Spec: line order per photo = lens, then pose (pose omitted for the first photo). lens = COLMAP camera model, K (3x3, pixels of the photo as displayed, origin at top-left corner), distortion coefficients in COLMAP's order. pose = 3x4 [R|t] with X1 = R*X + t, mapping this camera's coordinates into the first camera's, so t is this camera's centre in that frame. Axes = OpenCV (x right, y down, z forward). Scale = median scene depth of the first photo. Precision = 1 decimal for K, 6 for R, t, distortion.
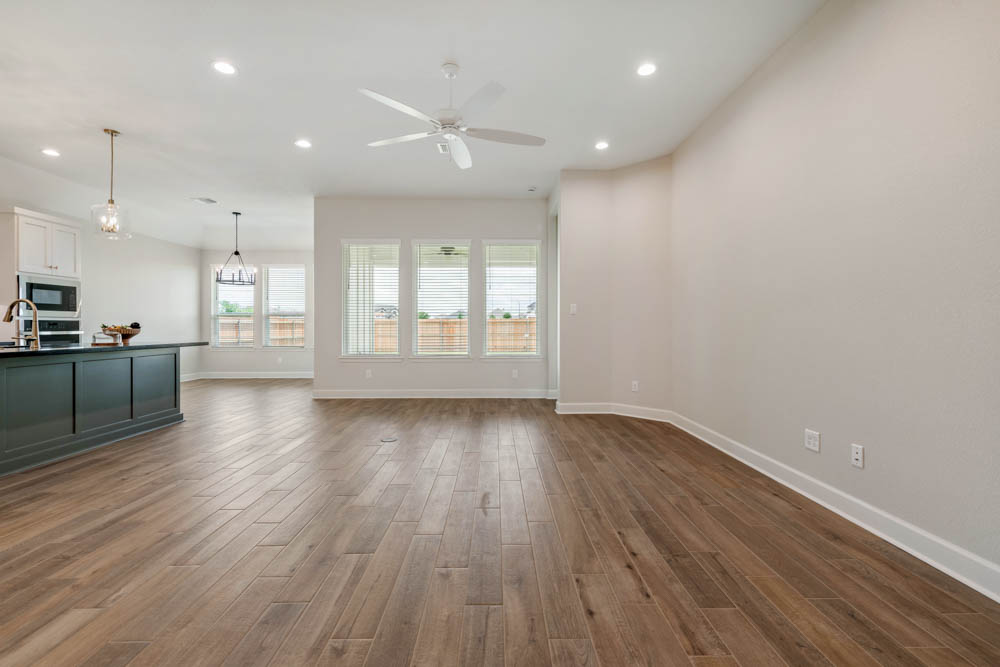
lens RADIAL K [[429.9, 0, 500.6], [0, 429.9, 326.7], [0, 0, 1]] dist [0.000528, -0.000180]
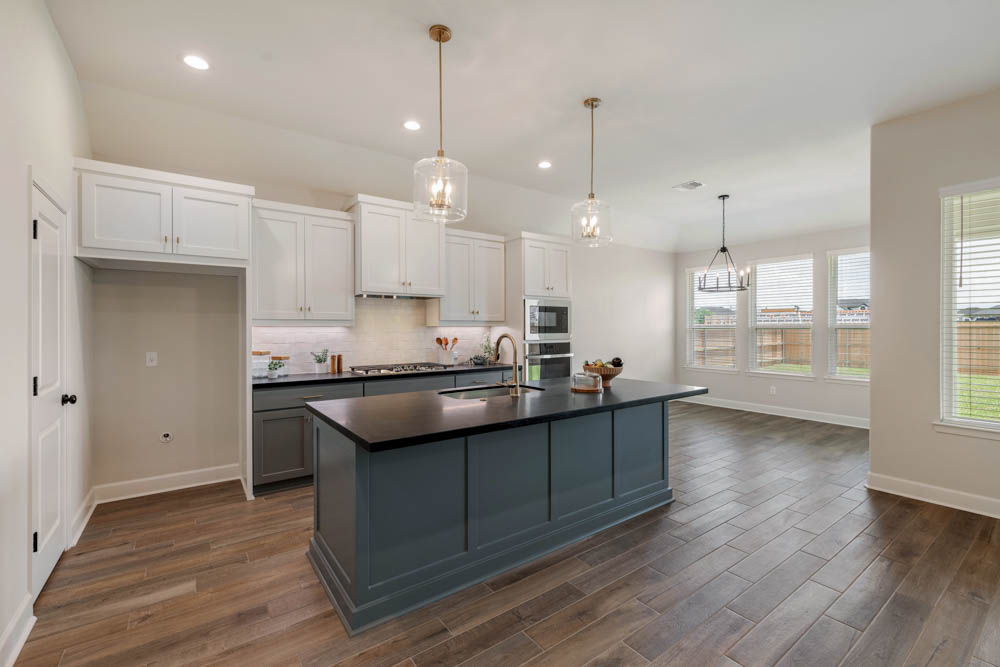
lens RADIAL K [[429.9, 0, 500.6], [0, 429.9, 326.7], [0, 0, 1]] dist [0.000528, -0.000180]
pose [[0.567303, -0.000137, -0.823509, -0.307190], [0.000076, 1.000000, -0.000114, -0.052111], [0.823509, 0.000002, 0.567303, 0.360962]]
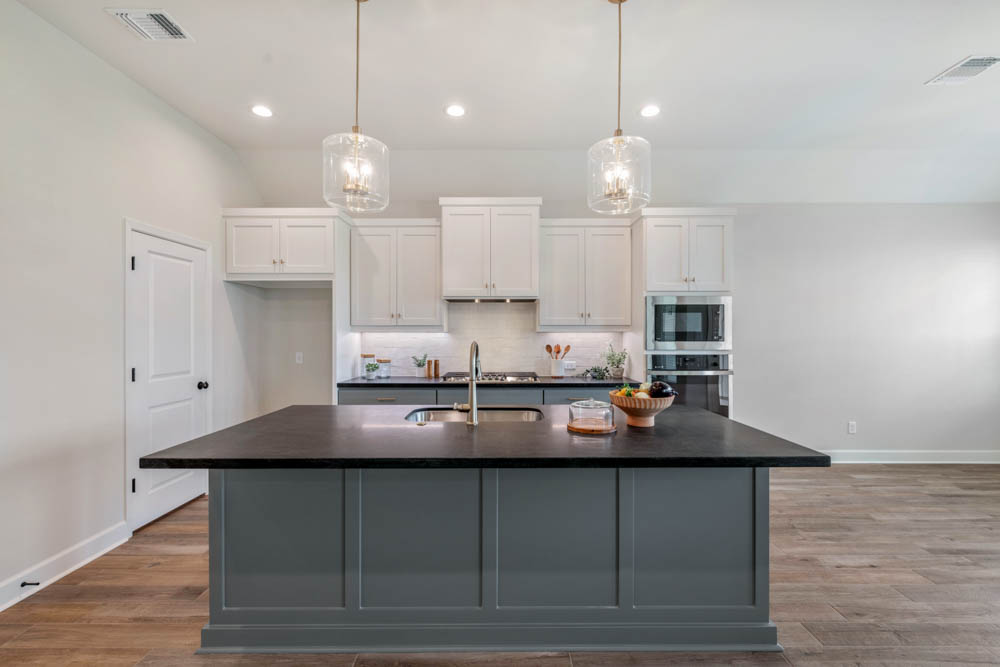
lens RADIAL K [[425.8, 0, 500.0], [0, 425.8, 333.5], [0, 0, 1]] dist [0.000050, 0.000068]
pose [[-0.023553, 0.004591, -0.999712, -0.335278], [-0.000112, 0.999989, 0.004595, -0.053642], [0.999723, 0.000220, -0.023552, 0.710008]]
